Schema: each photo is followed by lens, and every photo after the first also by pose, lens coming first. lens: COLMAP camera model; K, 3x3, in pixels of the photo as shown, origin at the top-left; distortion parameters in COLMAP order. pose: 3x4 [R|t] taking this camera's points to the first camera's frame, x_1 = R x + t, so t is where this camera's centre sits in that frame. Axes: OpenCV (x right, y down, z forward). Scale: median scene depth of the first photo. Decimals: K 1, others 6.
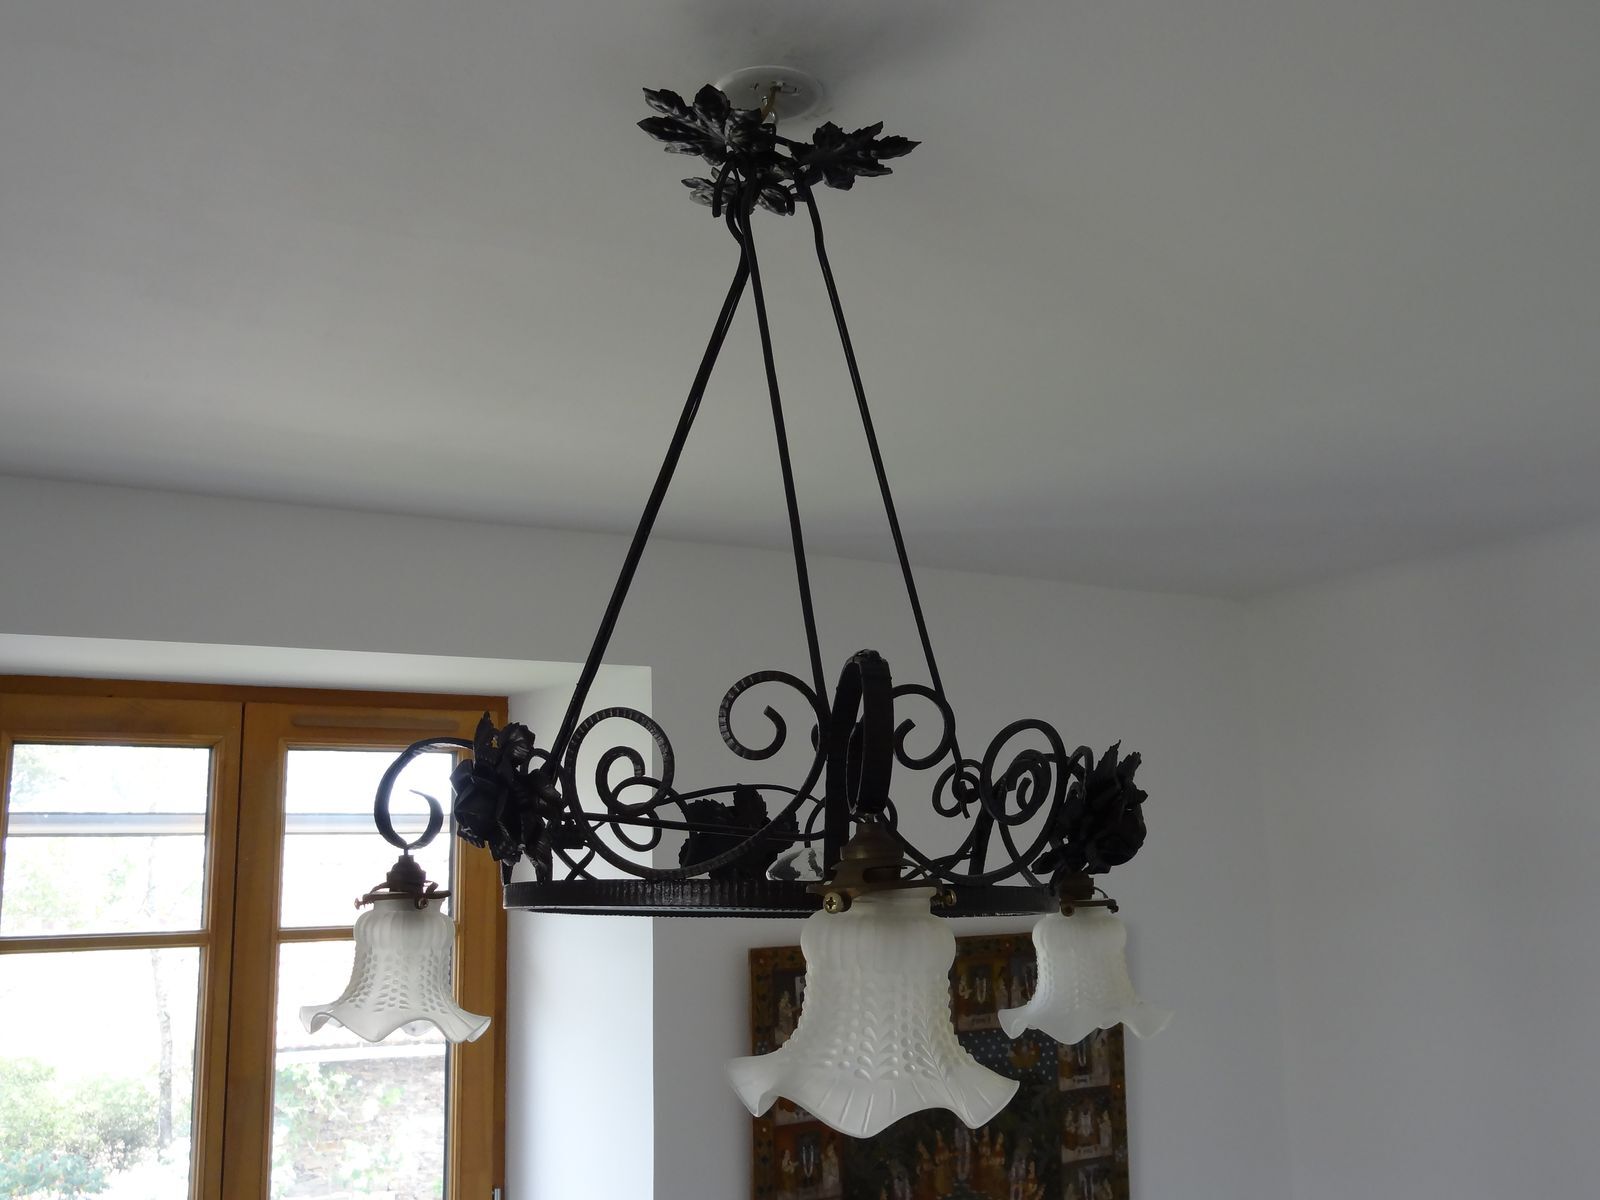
lens RADIAL K [[1446.8, 0, 800.0], [0, 1446.8, 600.0], [0, 0, 1]] dist [-0.001922, -0.000386]
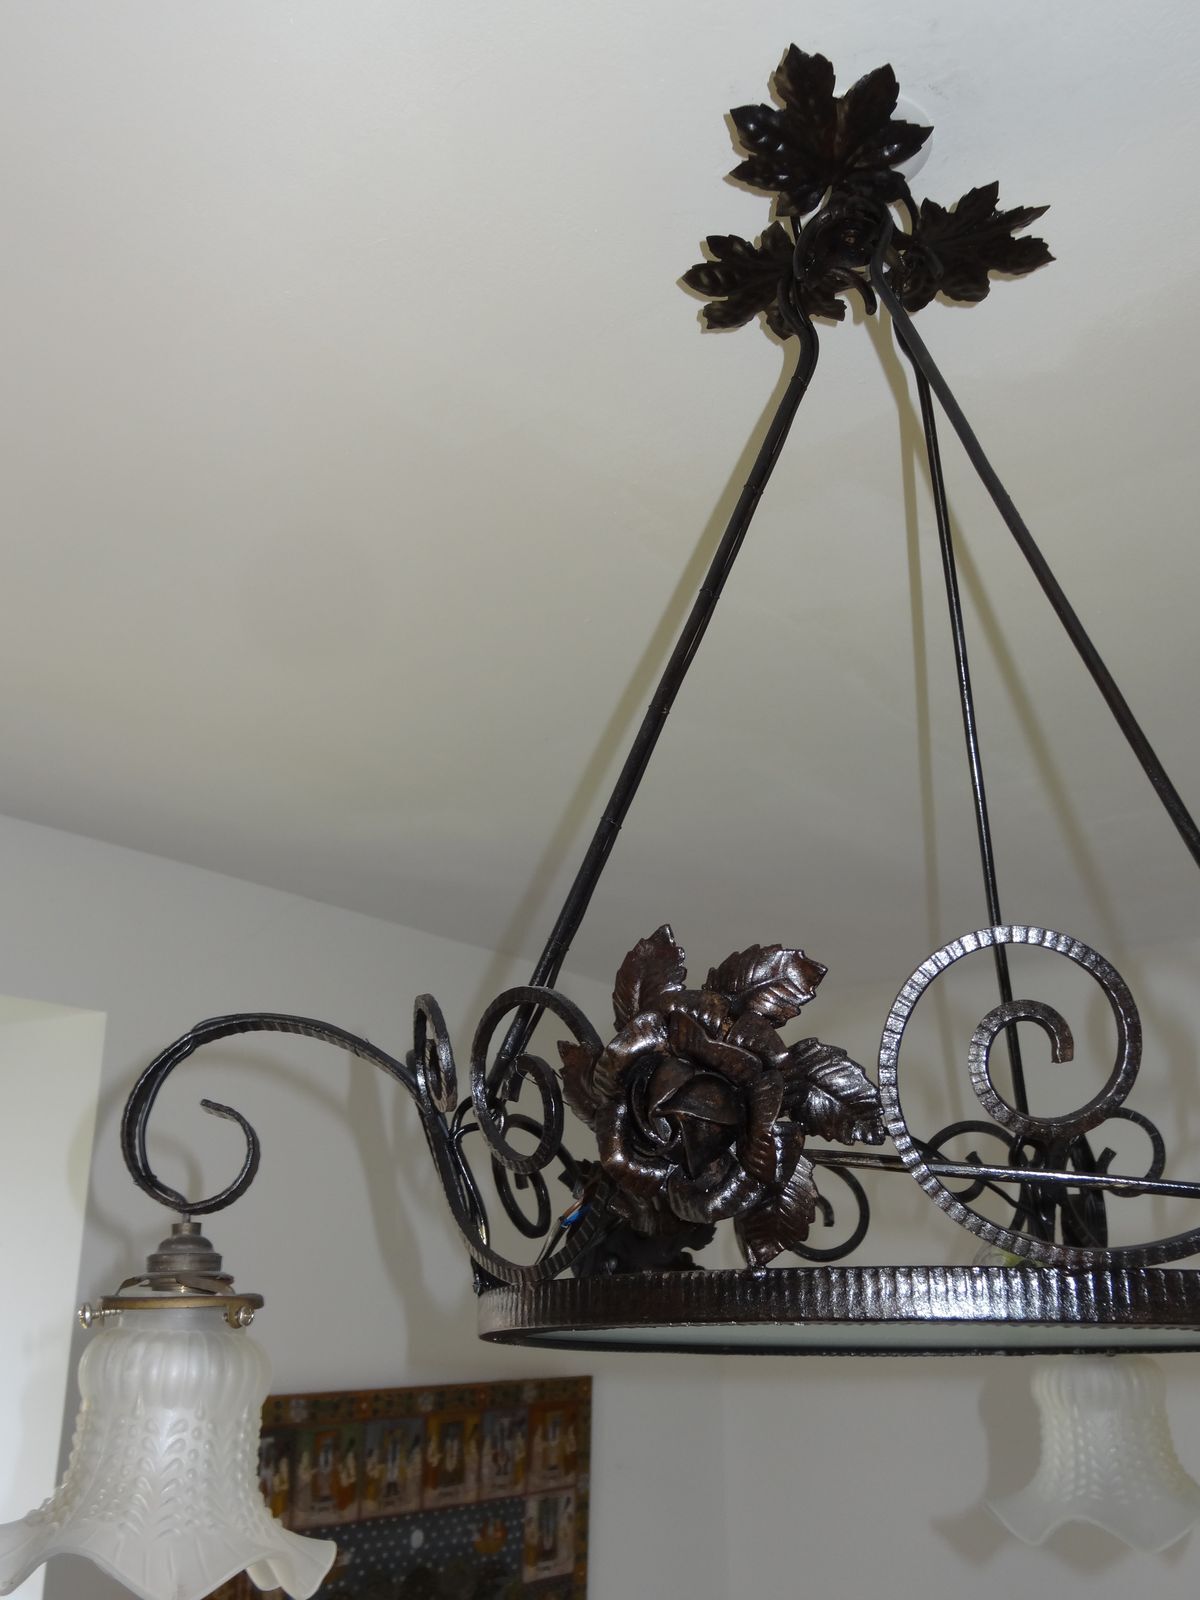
lens RADIAL K [[1460.7, 0, 600.0], [0, 1460.7, 800.0], [0, 0, 1]] dist [-0.000279, -0.008900]
pose [[0.920769, 0.146006, 0.361755, -0.147457], [-0.088931, 0.981463, -0.169767, 0.041903], [-0.379837, 0.124145, 0.916685, 0.175450]]
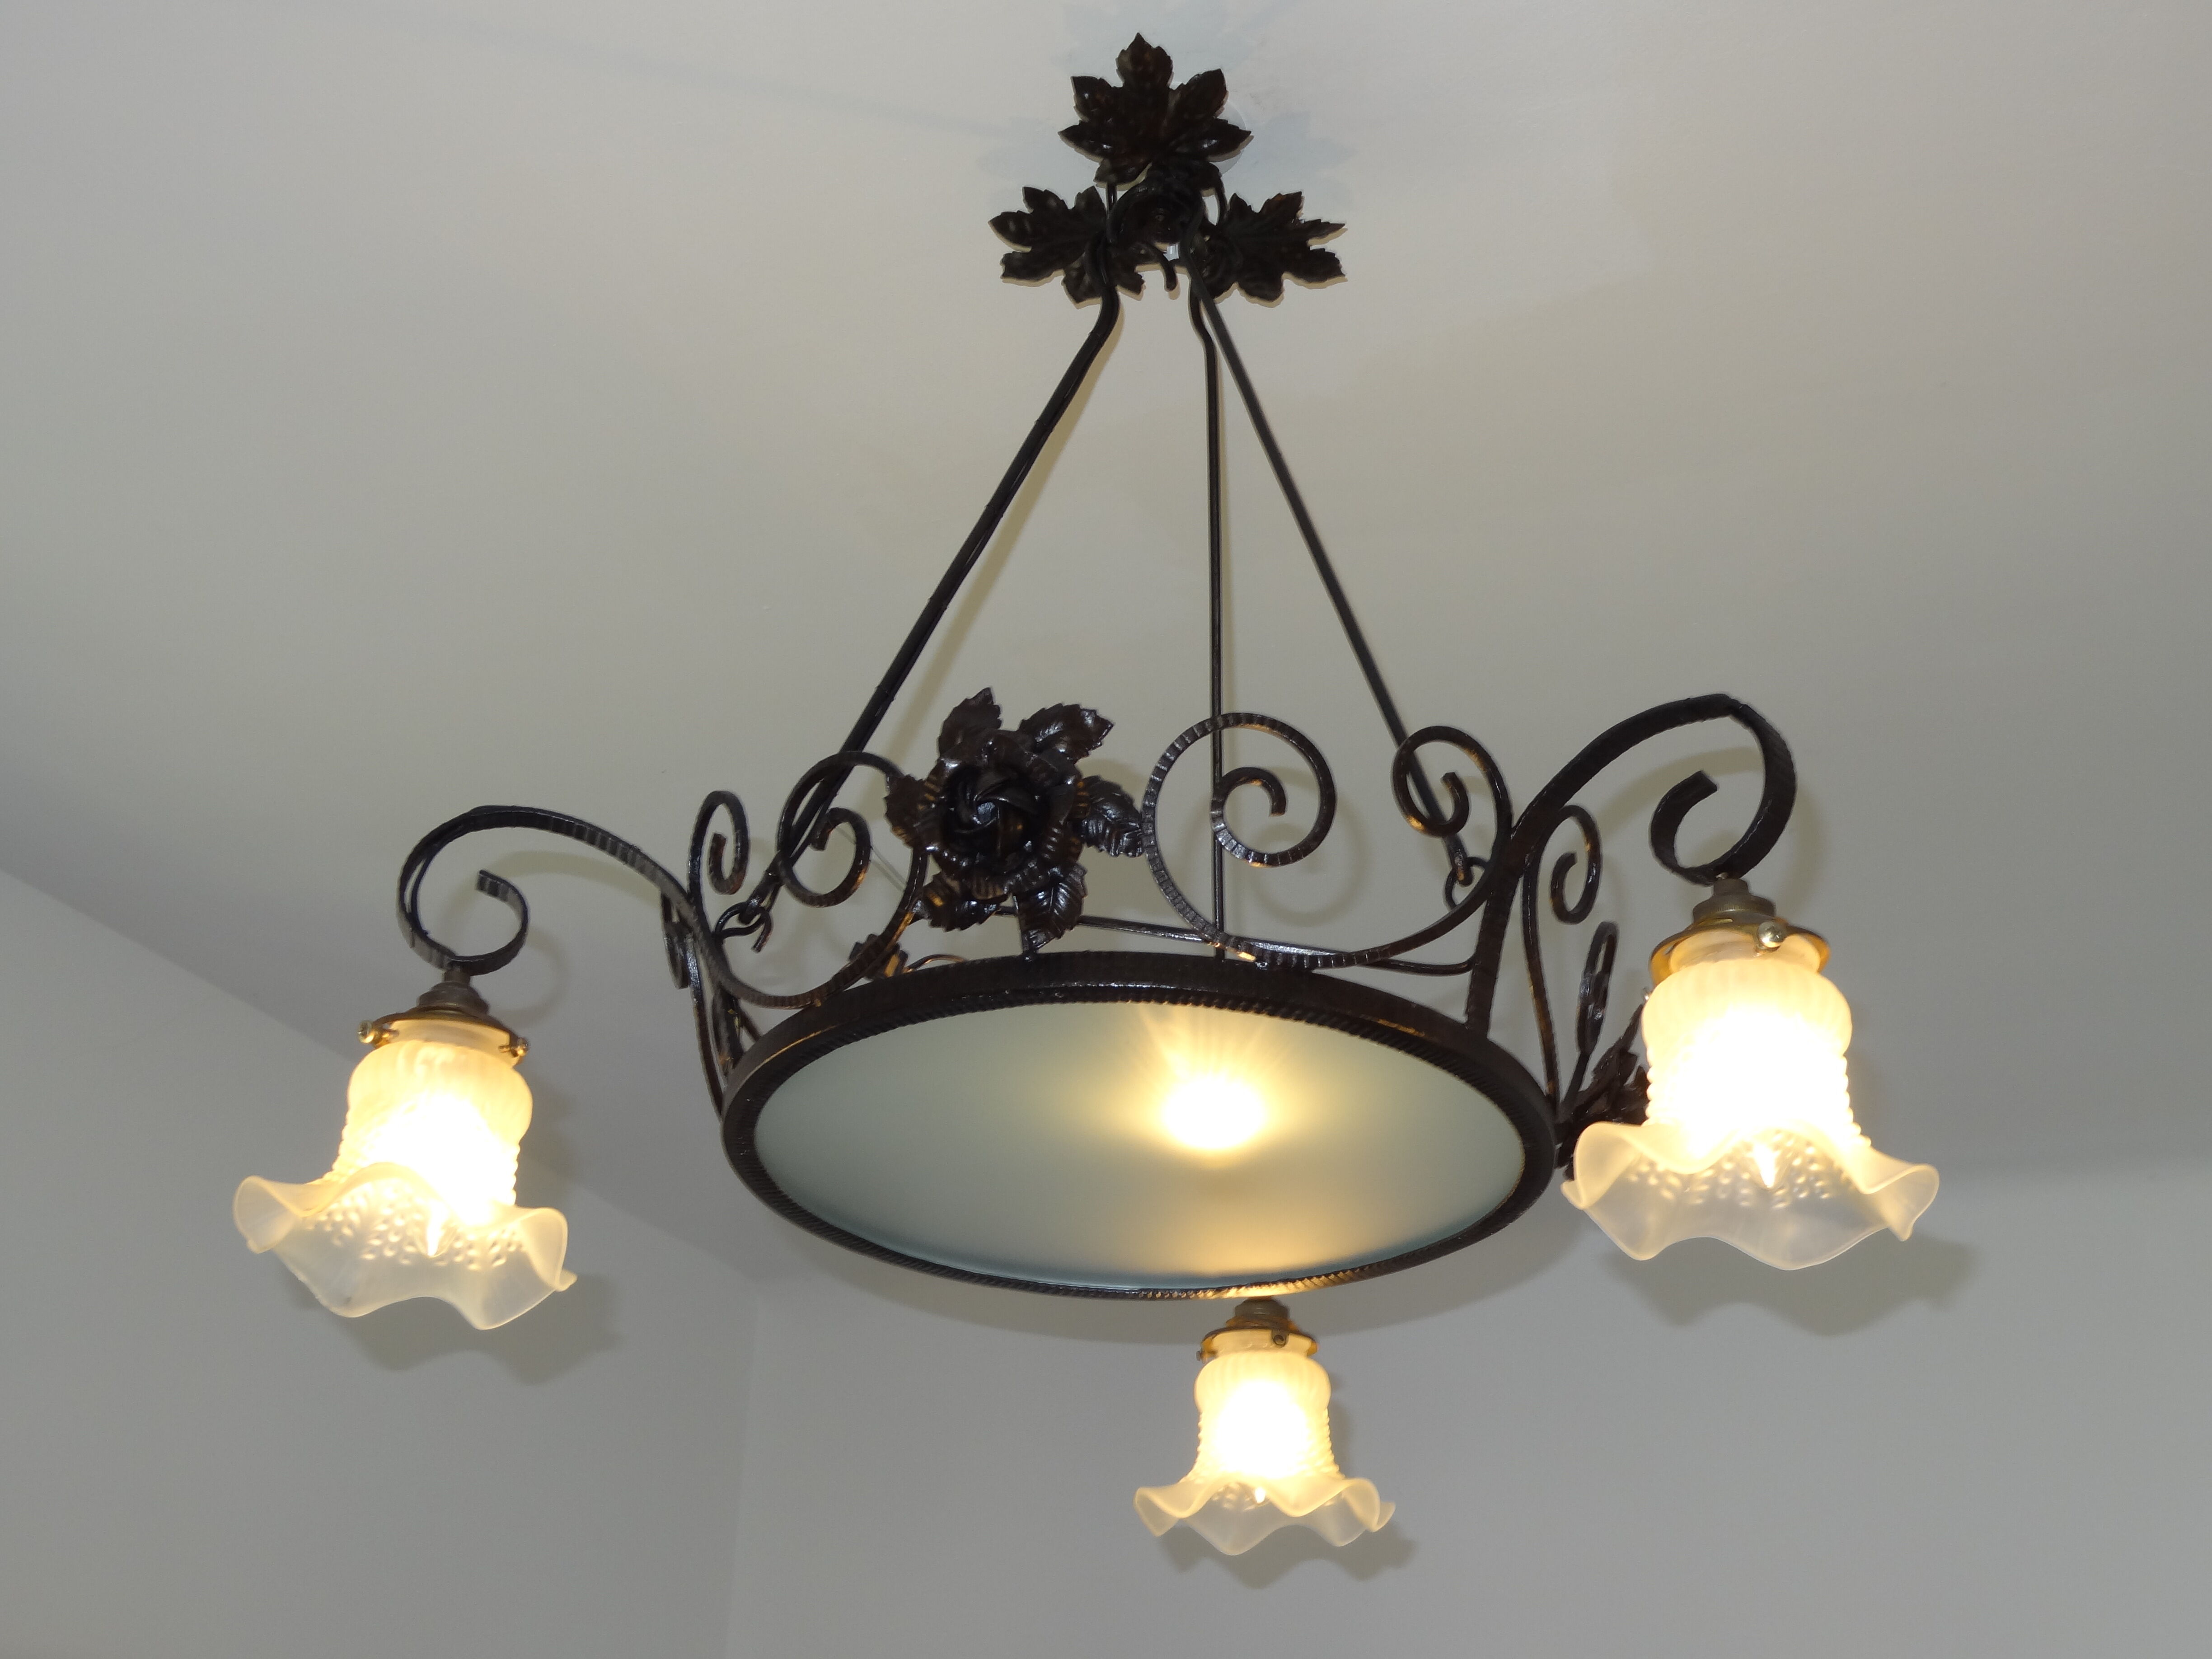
lens RADIAL K [[2413.5, 0, 1106.0], [0, 2413.5, 829.5], [0, 0, 1]] dist [-0.002324, 0.001001]
pose [[0.789449, 0.316869, 0.525703, -0.245119], [-0.164964, 0.934468, -0.315526, 0.157947], [-0.591233, 0.162370, 0.789987, 0.040368]]
